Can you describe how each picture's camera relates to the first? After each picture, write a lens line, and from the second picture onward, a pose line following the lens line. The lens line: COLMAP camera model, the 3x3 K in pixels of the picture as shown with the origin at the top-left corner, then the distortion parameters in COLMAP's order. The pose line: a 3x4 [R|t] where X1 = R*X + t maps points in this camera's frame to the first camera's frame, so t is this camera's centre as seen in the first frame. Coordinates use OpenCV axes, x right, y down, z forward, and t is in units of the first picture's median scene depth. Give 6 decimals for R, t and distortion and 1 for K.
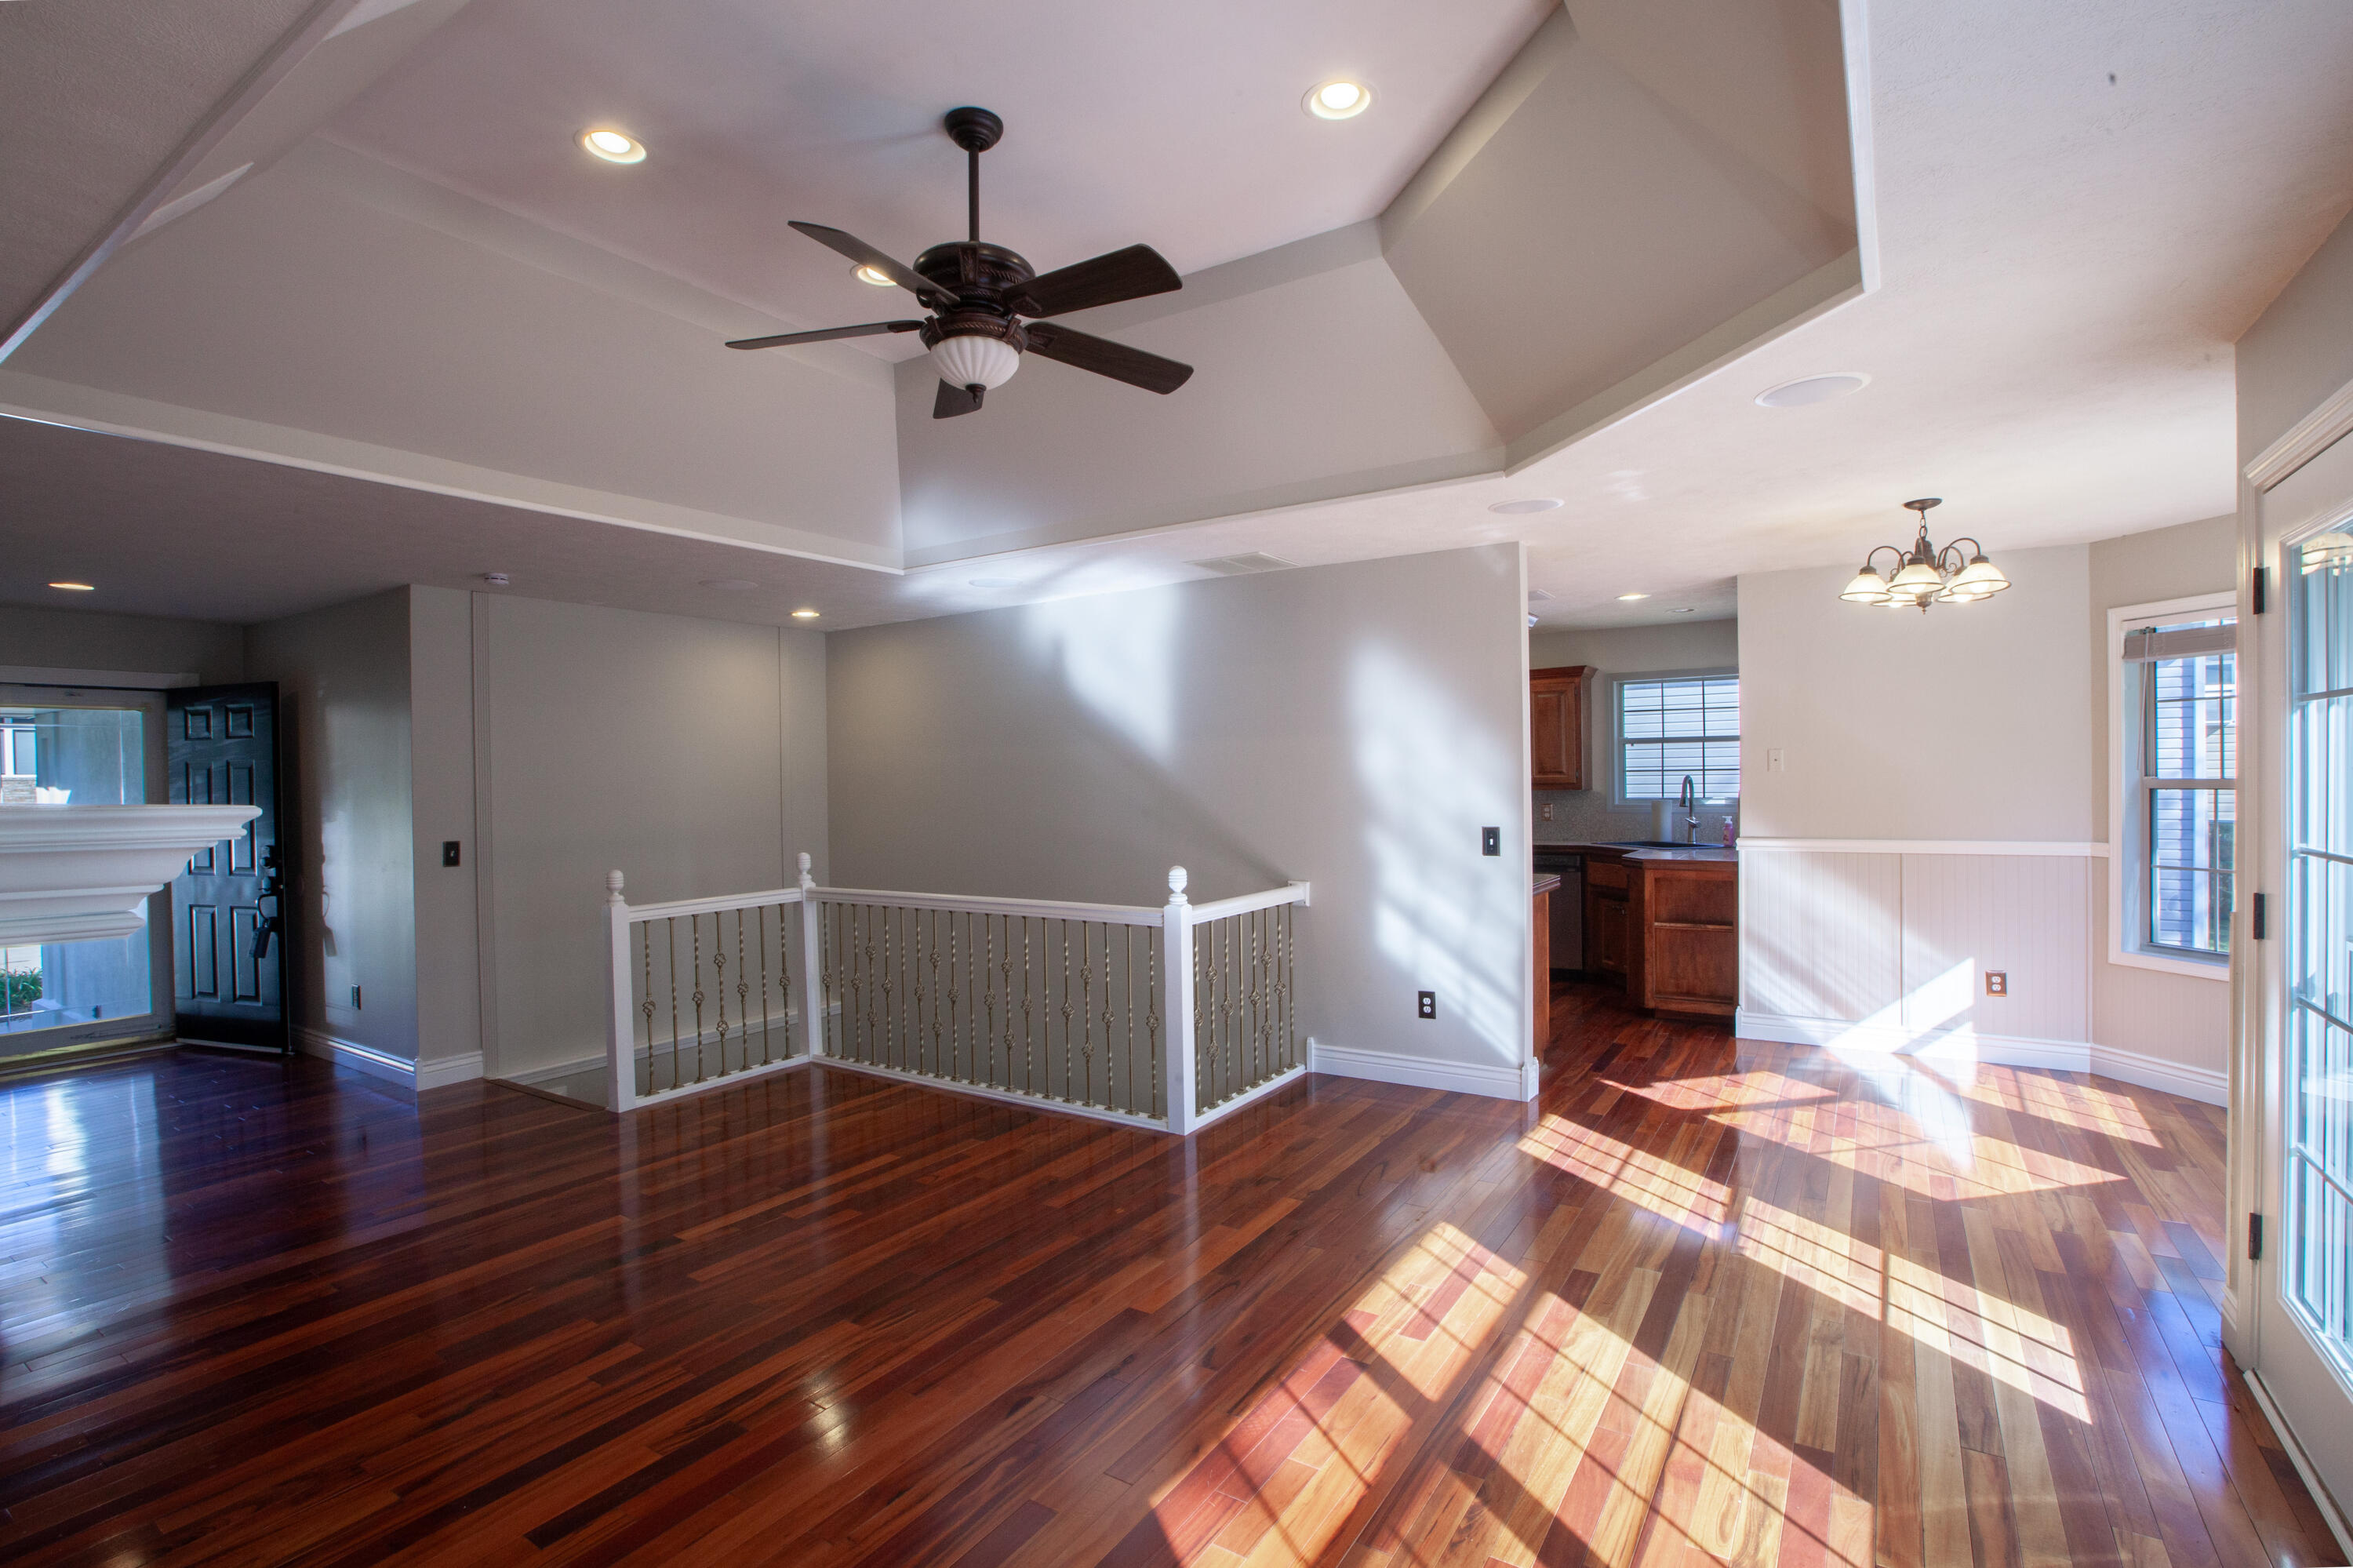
lens RADIAL K [[1079.7, 0, 1201.3], [0, 1079.7, 783.2], [0, 0, 1]] dist [-0.039736, 0.011531]
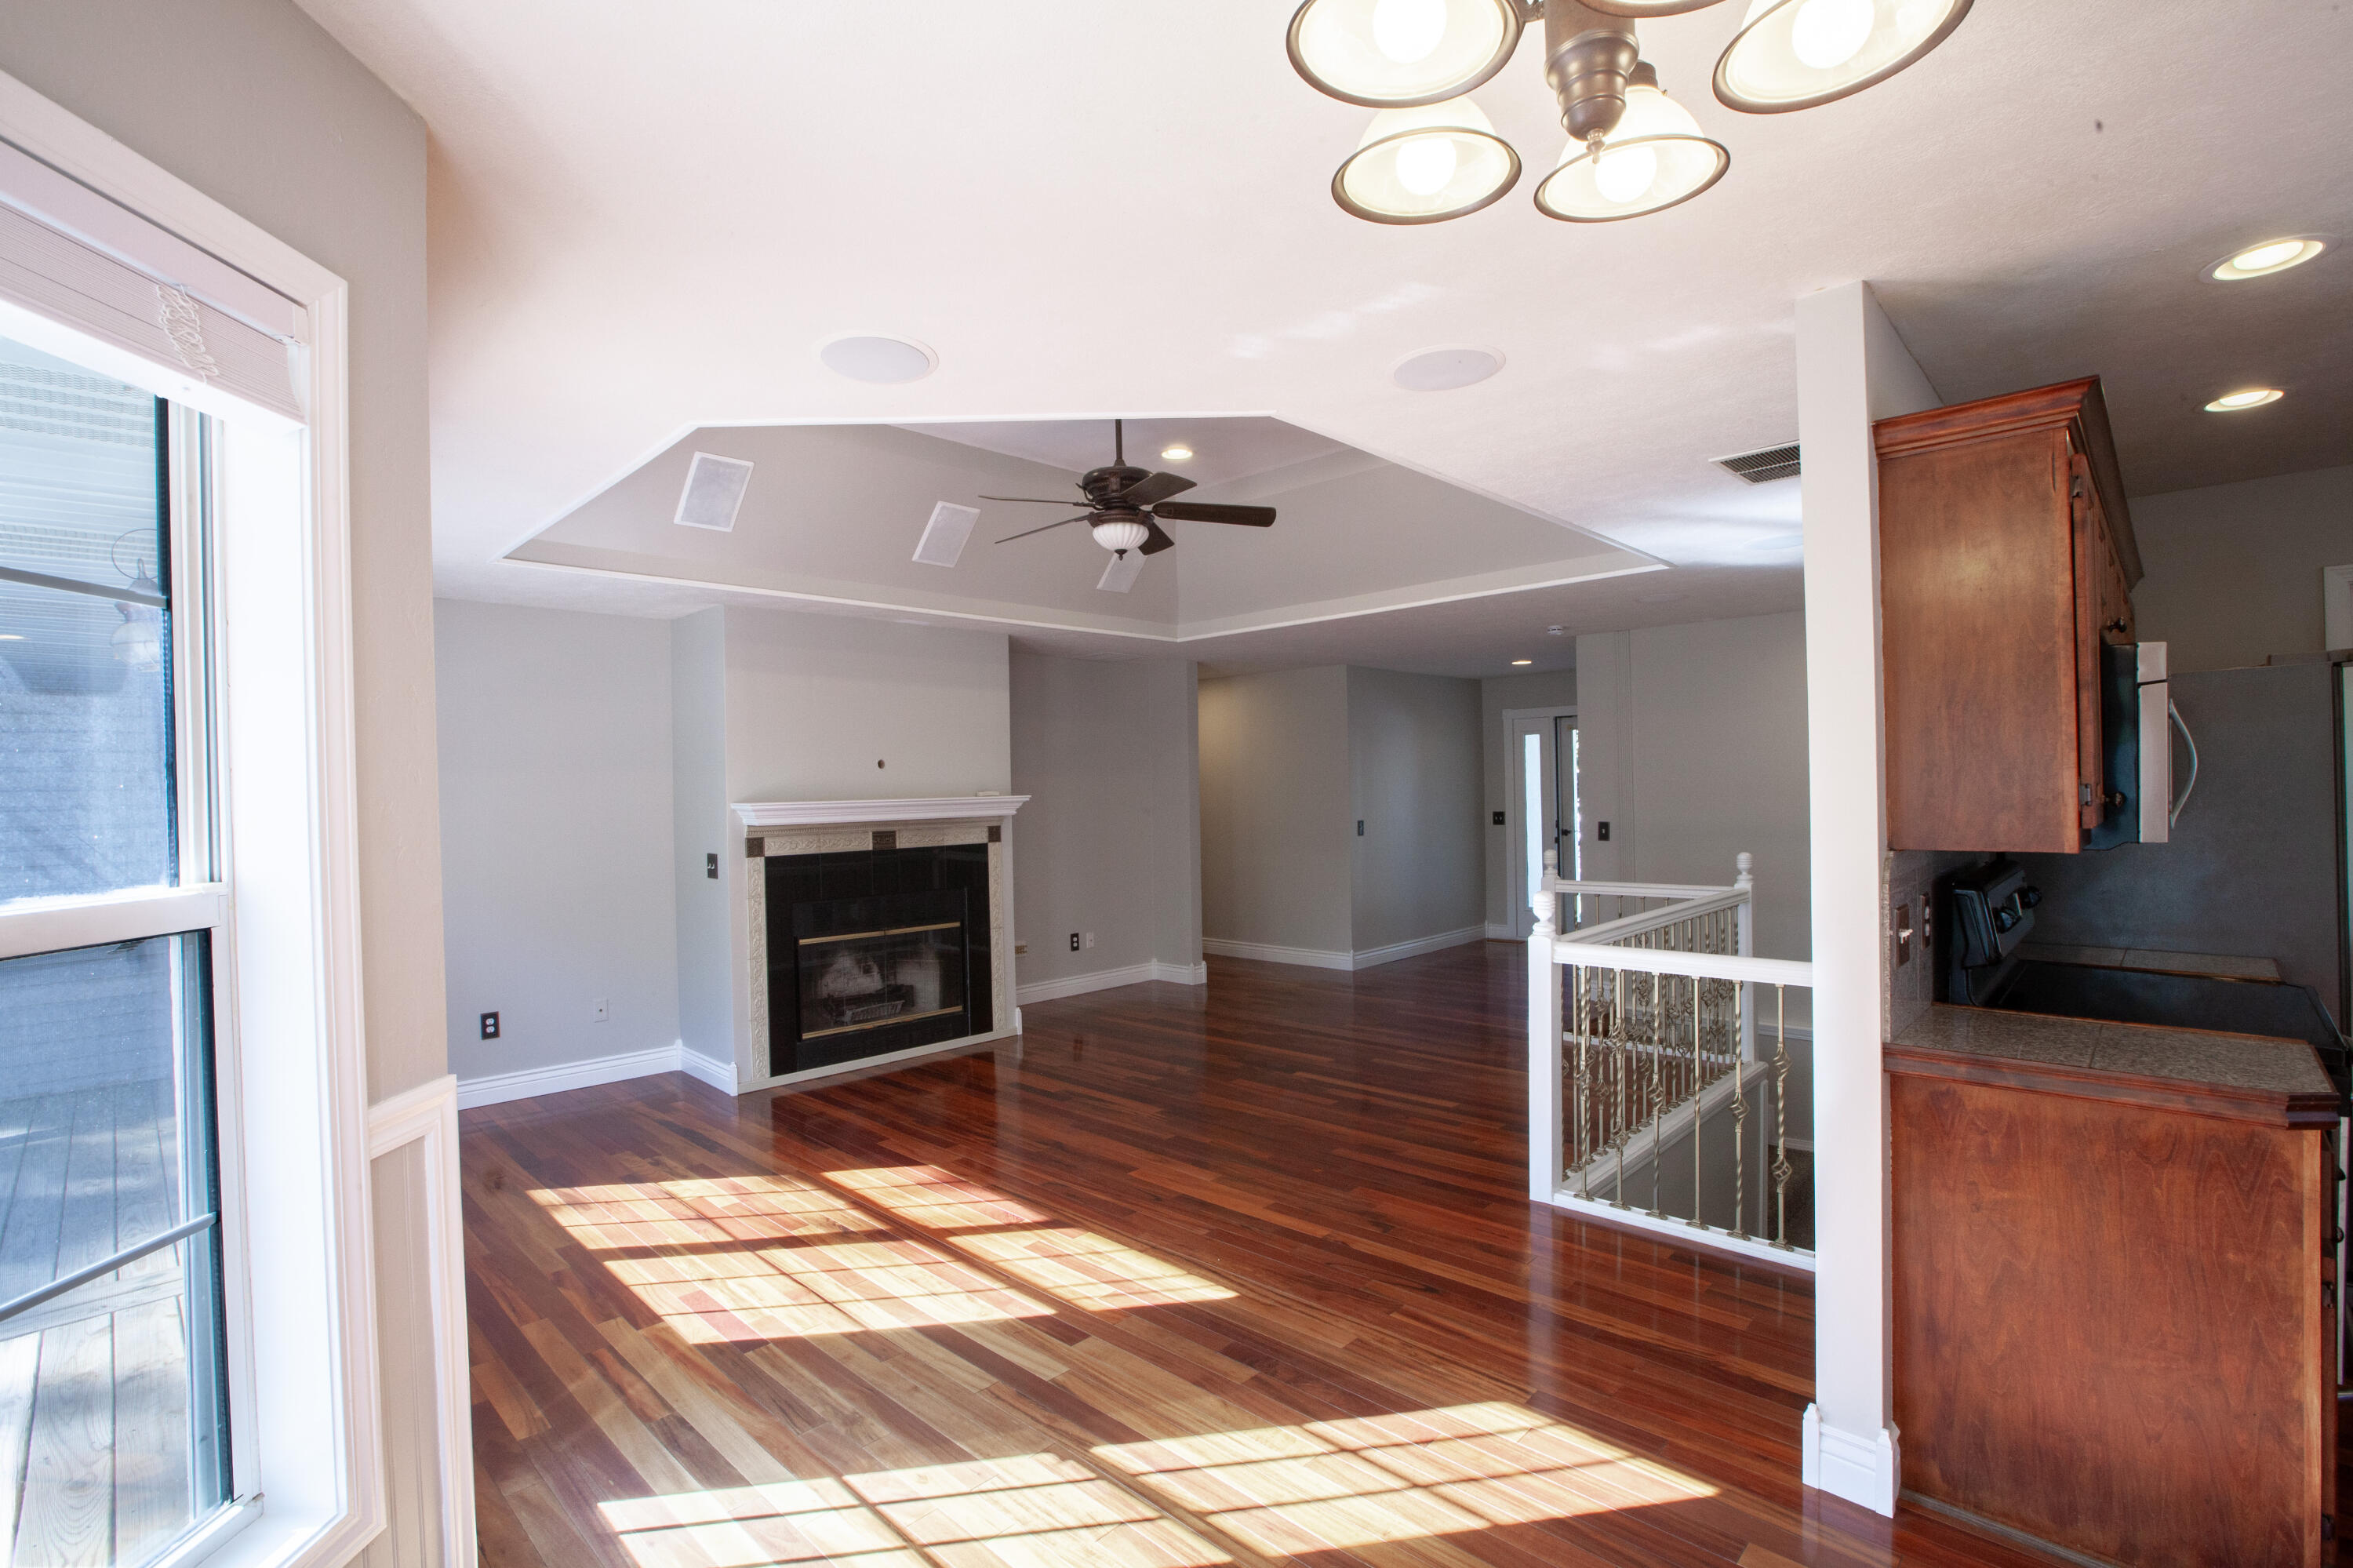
lens RADIAL K [[1079.7, 0, 1178.4], [0, 1079.7, 786.5], [0, 0, 1]] dist [-0.039736, 0.011531]
pose [[-0.203733, 0.013343, -0.978936, 1.299904], [0.022021, 0.999717, 0.009043, -0.027117], [0.978779, -0.019715, -0.203969, 1.341804]]
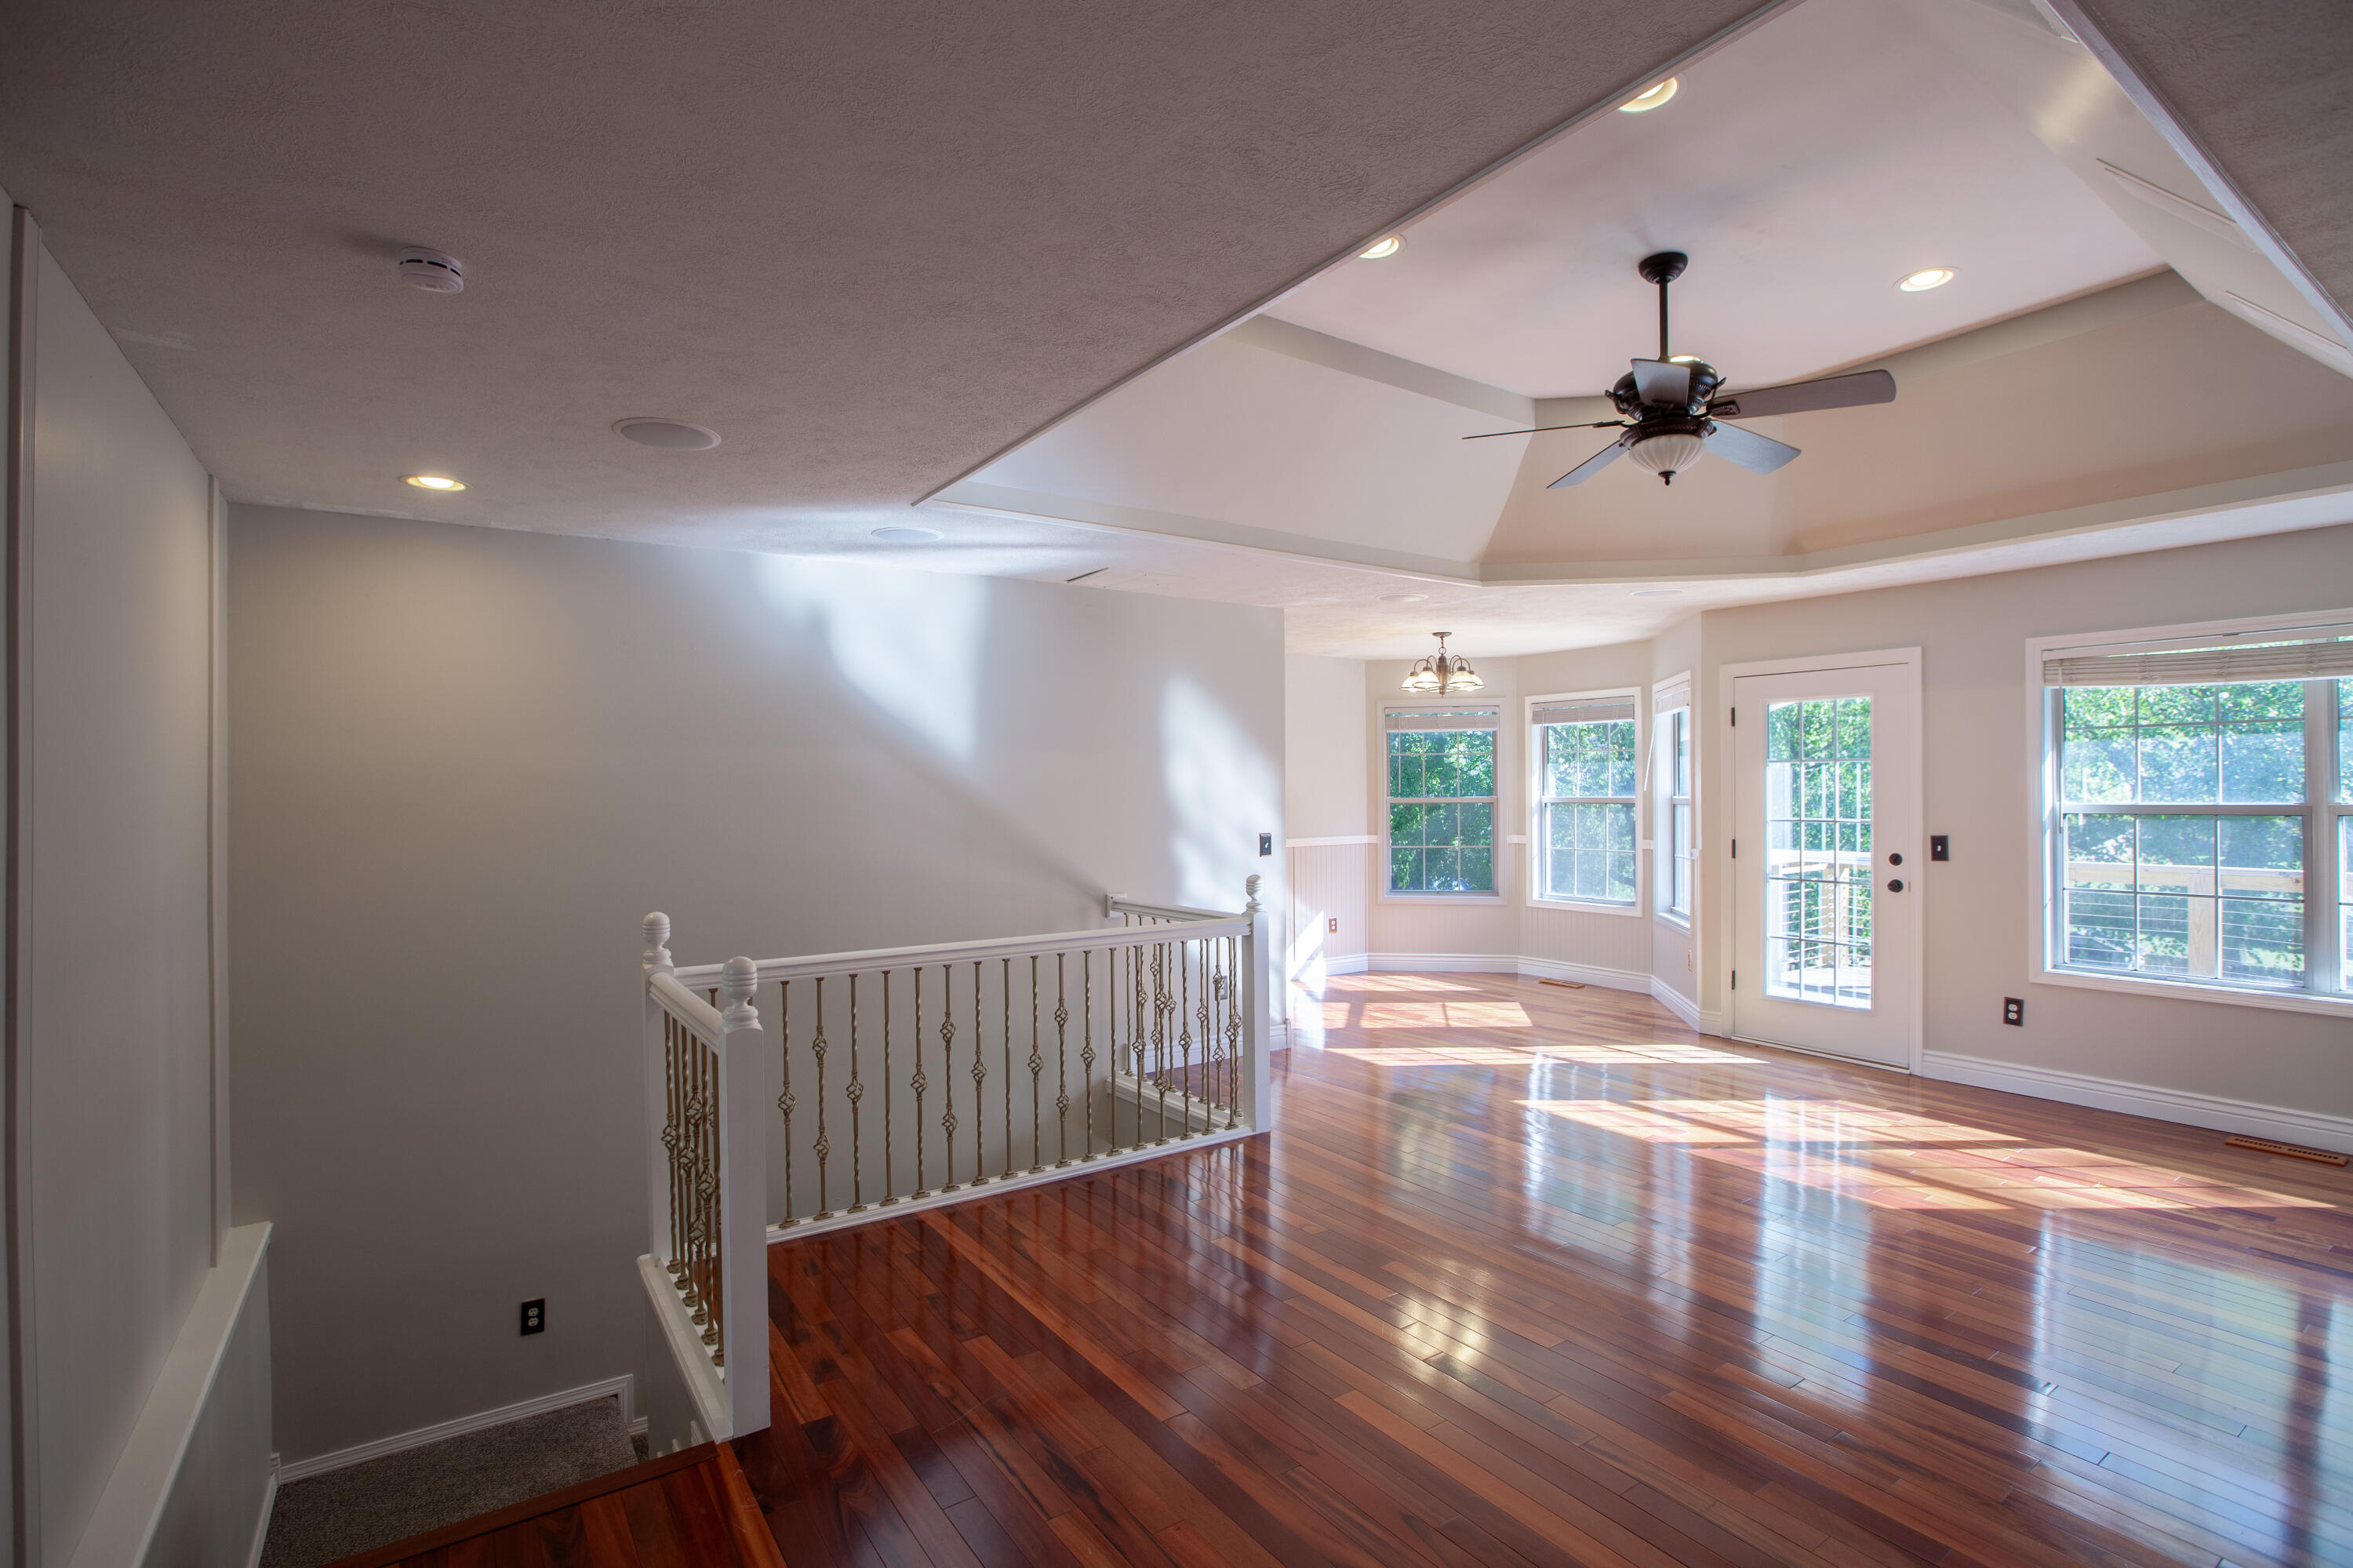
lens RADIAL K [[1079.7, 0, 1187.4], [0, 1079.7, 794.6], [0, 0, 1]] dist [-0.039736, 0.011531]
pose [[0.411583, 0.008750, 0.911330, -1.494583], [0.004804, 0.999919, -0.011770, 0.016076], [-0.911359, 0.009222, 0.411508, 0.945559]]
